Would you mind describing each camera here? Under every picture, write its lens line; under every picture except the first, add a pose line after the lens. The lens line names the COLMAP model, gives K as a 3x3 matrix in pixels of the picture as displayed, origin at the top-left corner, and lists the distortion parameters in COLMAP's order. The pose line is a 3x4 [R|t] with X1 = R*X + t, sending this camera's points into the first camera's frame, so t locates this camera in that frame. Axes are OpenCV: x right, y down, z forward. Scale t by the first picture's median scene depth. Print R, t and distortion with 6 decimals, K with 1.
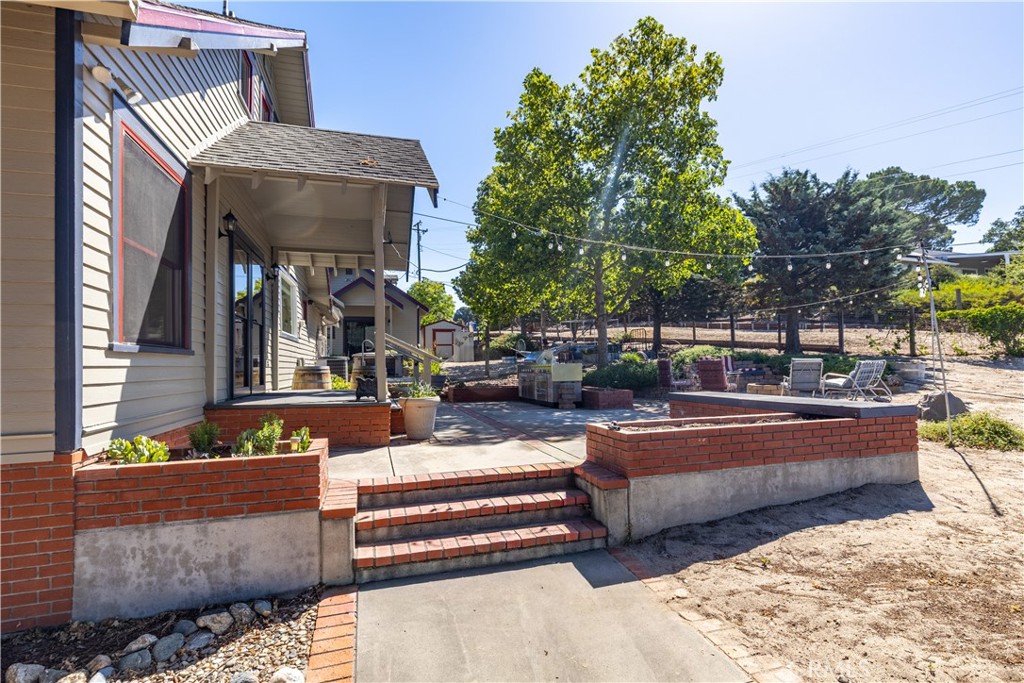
lens RADIAL K [[481.8, 0, 511.6], [0, 481.8, 356.5], [0, 0, 1]] dist [0.004589, 0.000420]
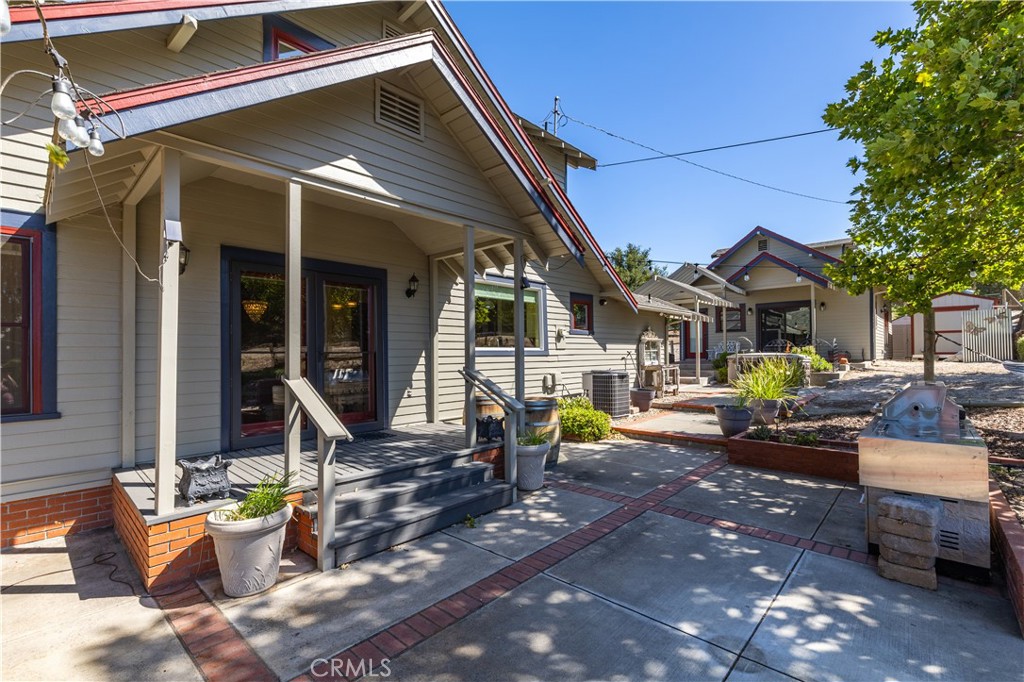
lens RADIAL K [[463.6, 0, 518.7], [0, 463.6, 341.7], [0, 0, 1]] dist [0.003989, -0.000062]
pose [[0.526032, -0.018599, -0.850262, 0.125730], [0.019882, 0.999757, -0.009568, -0.025476], [0.850233, -0.011871, 0.526273, 0.302673]]
